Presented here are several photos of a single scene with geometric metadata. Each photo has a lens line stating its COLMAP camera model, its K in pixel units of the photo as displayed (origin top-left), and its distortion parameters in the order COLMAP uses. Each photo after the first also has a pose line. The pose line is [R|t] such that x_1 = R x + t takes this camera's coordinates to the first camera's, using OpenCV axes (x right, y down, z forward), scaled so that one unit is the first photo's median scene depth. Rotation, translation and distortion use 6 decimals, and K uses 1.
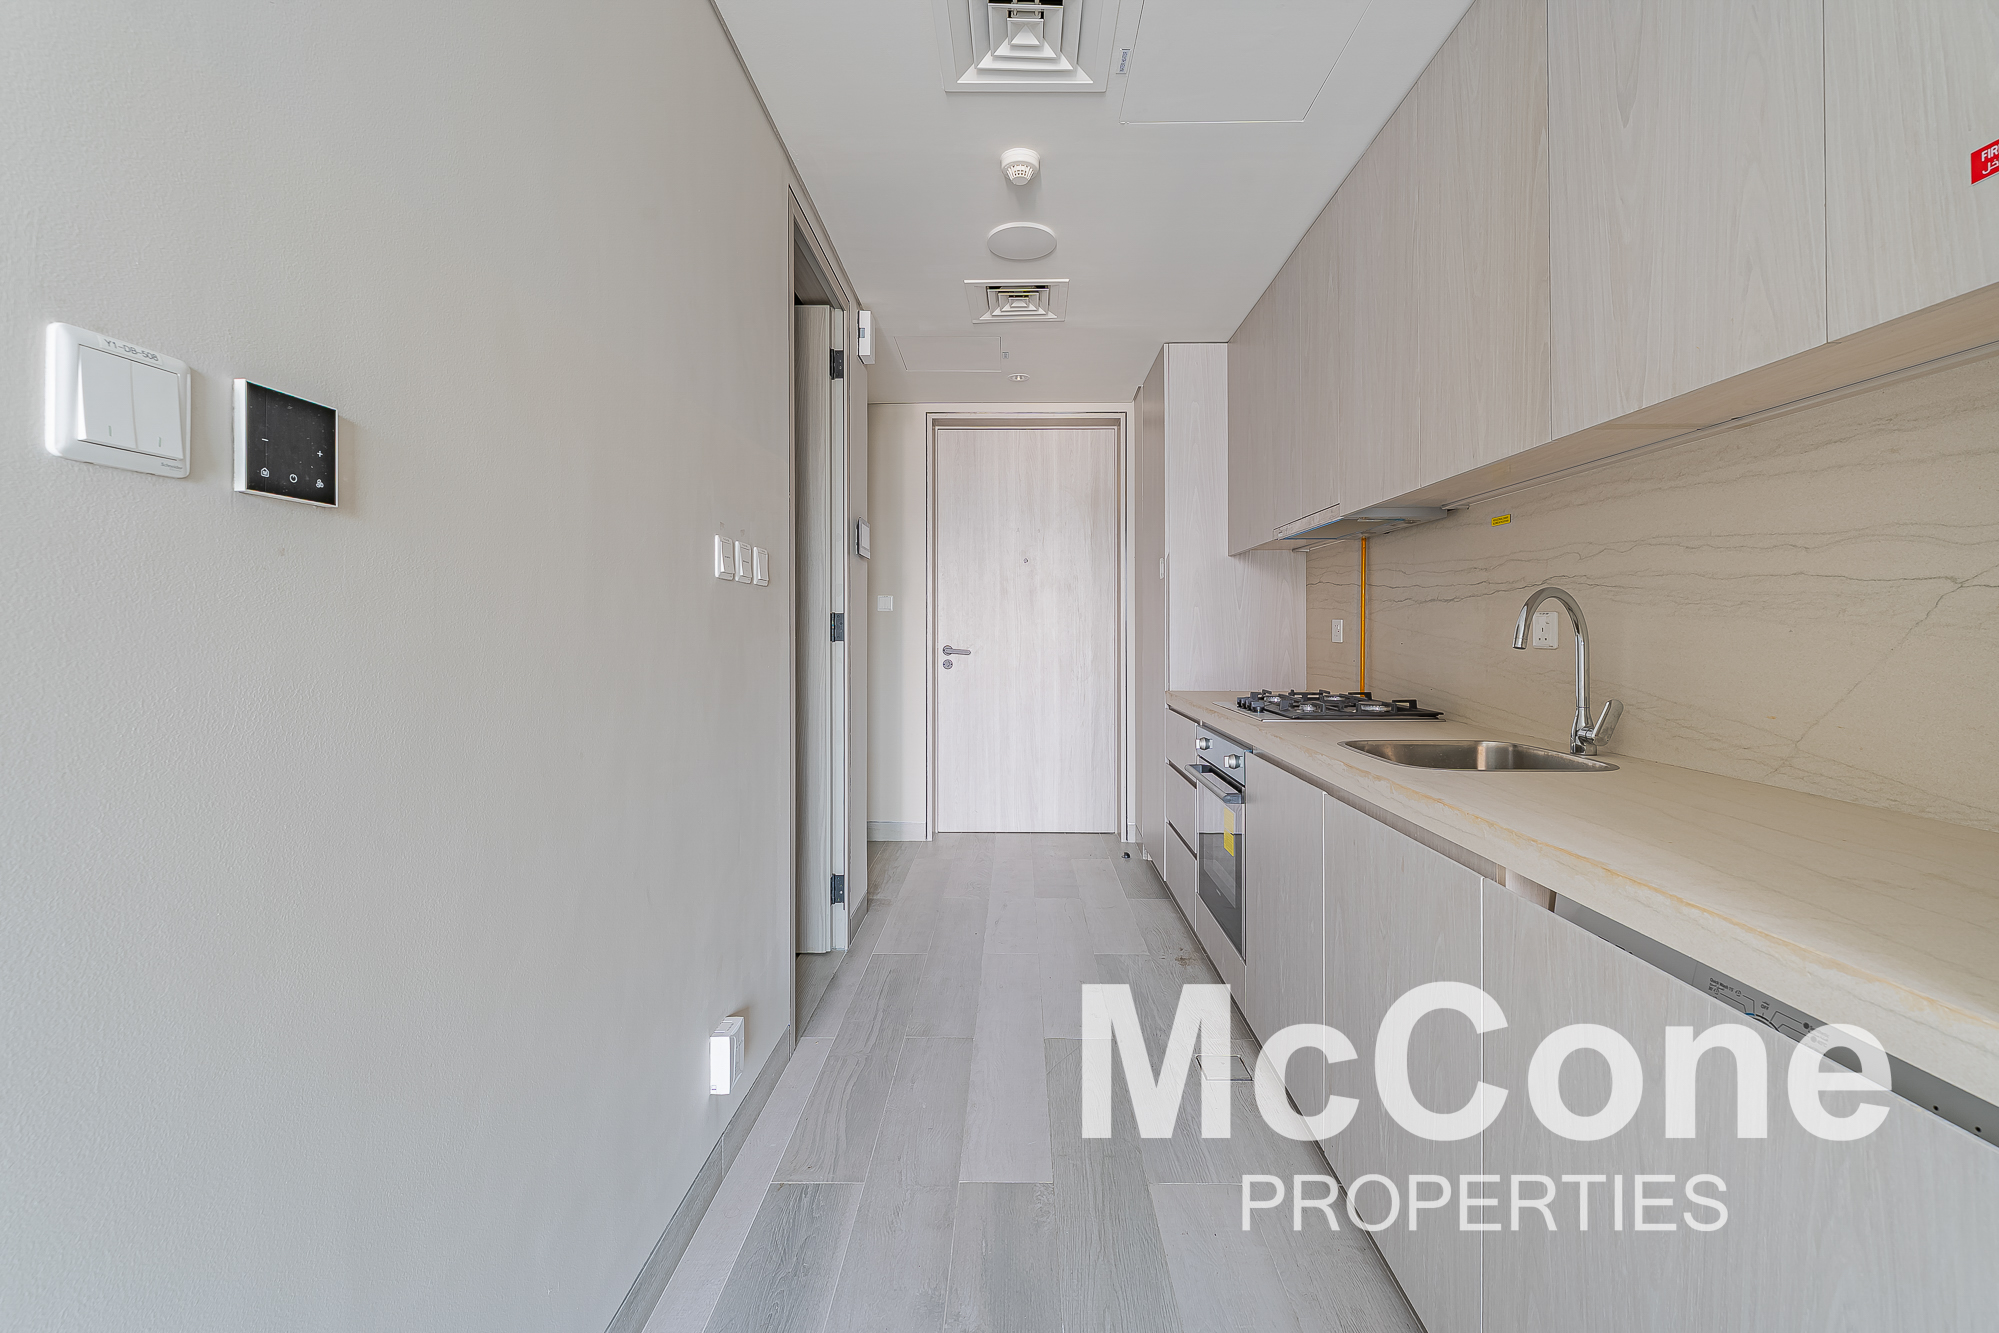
lens RADIAL K [[801.5, 0, 1010.8], [0, 801.5, 627.0], [0, 0, 1]] dist [-0.000319, -0.000748]
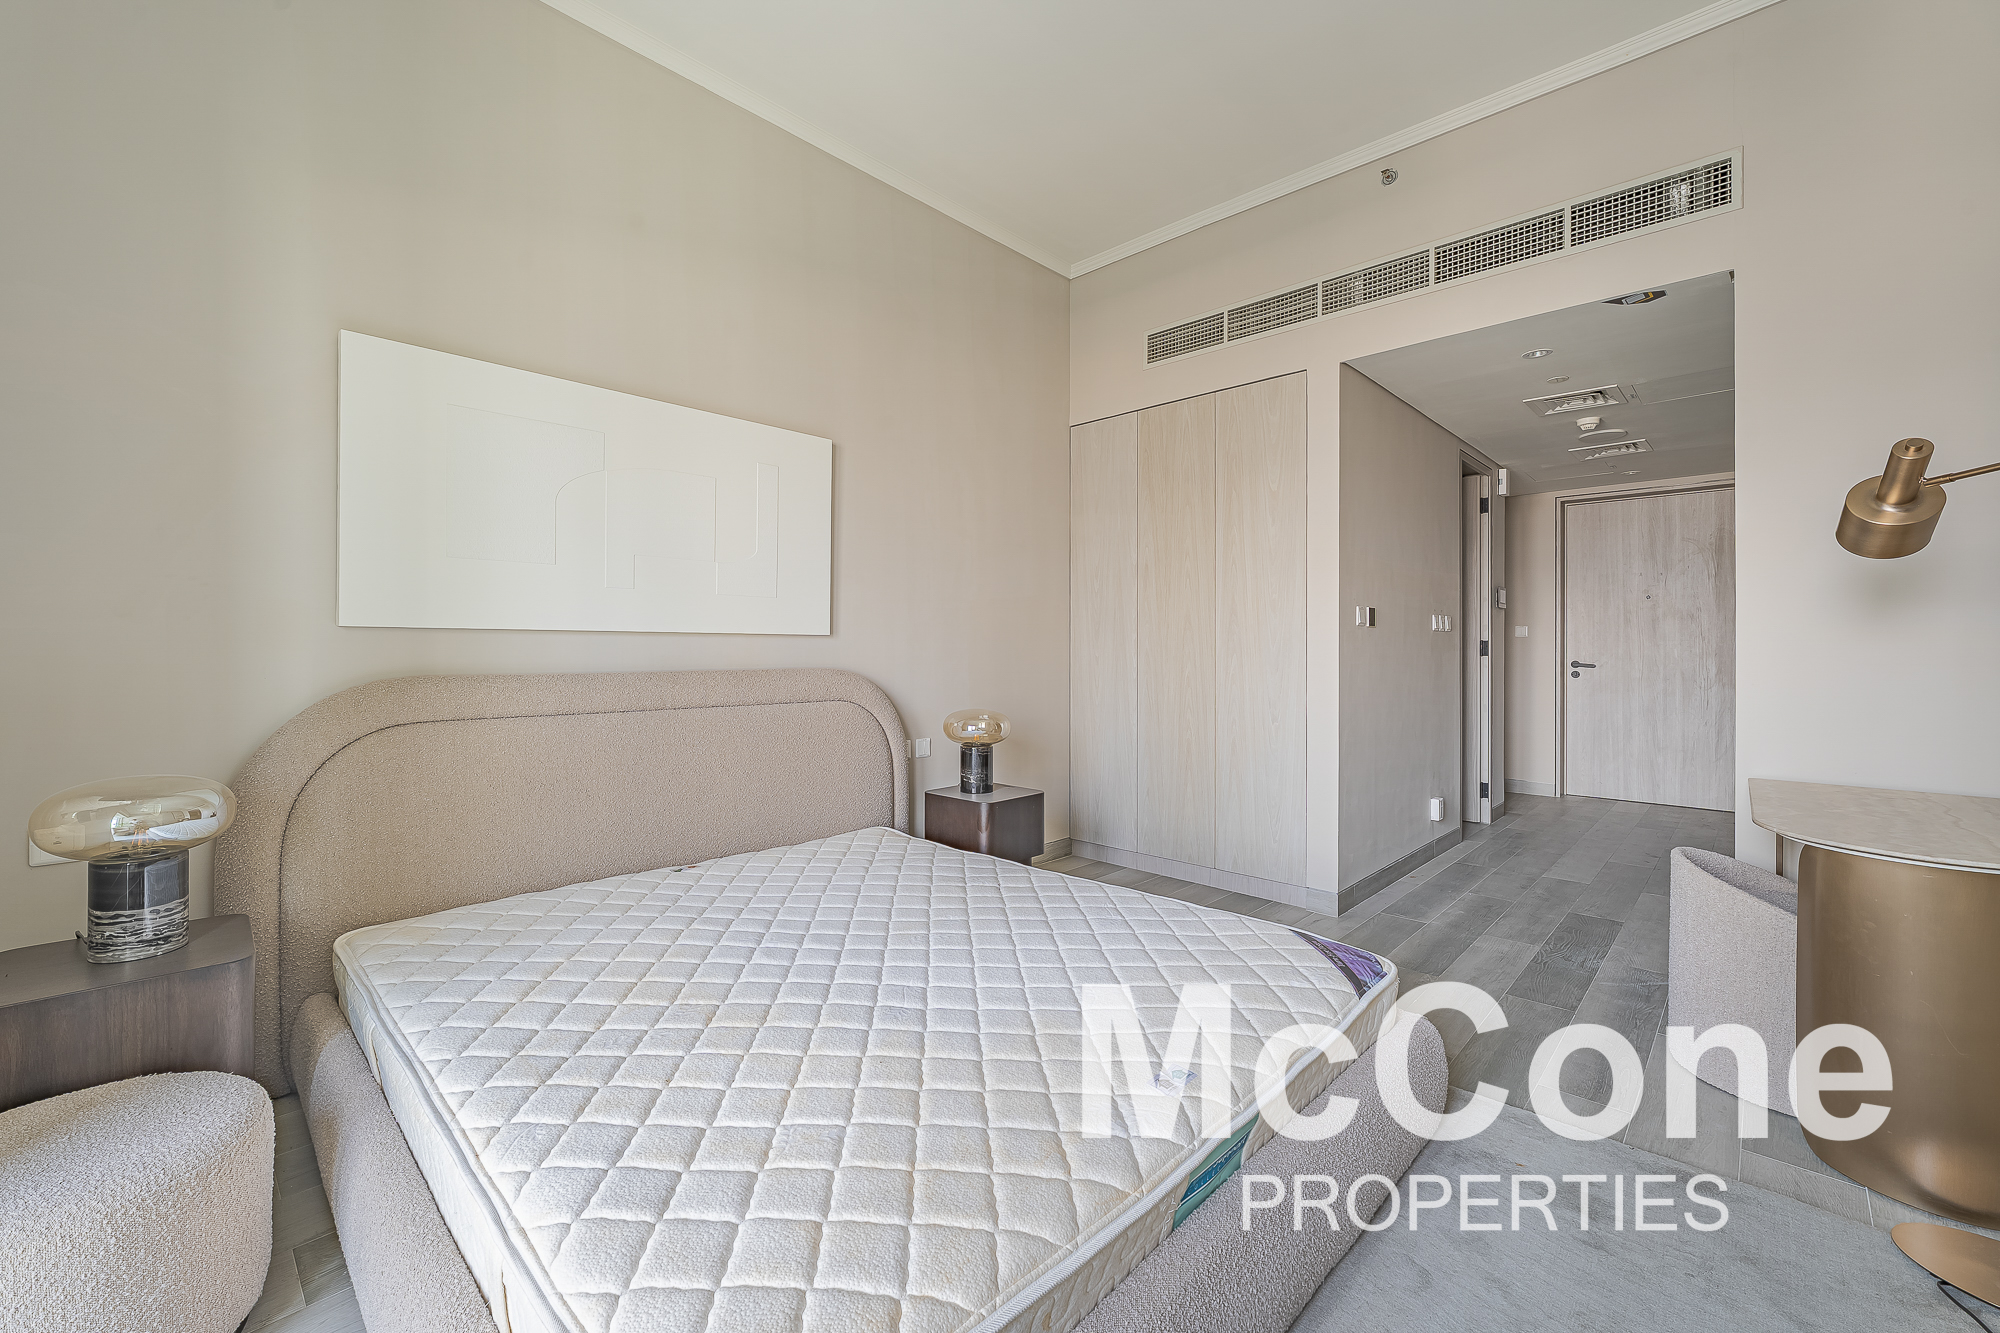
lens RADIAL K [[801.9, 0, 994.4], [0, 801.9, 649.4], [0, 0, 1]] dist [-0.000319, -0.000748]
pose [[0.724454, 0.002094, -0.689320, 0.165234], [0.001254, 0.999990, 0.004355, -0.004514], [0.689322, -0.004019, 0.724444, -0.772060]]
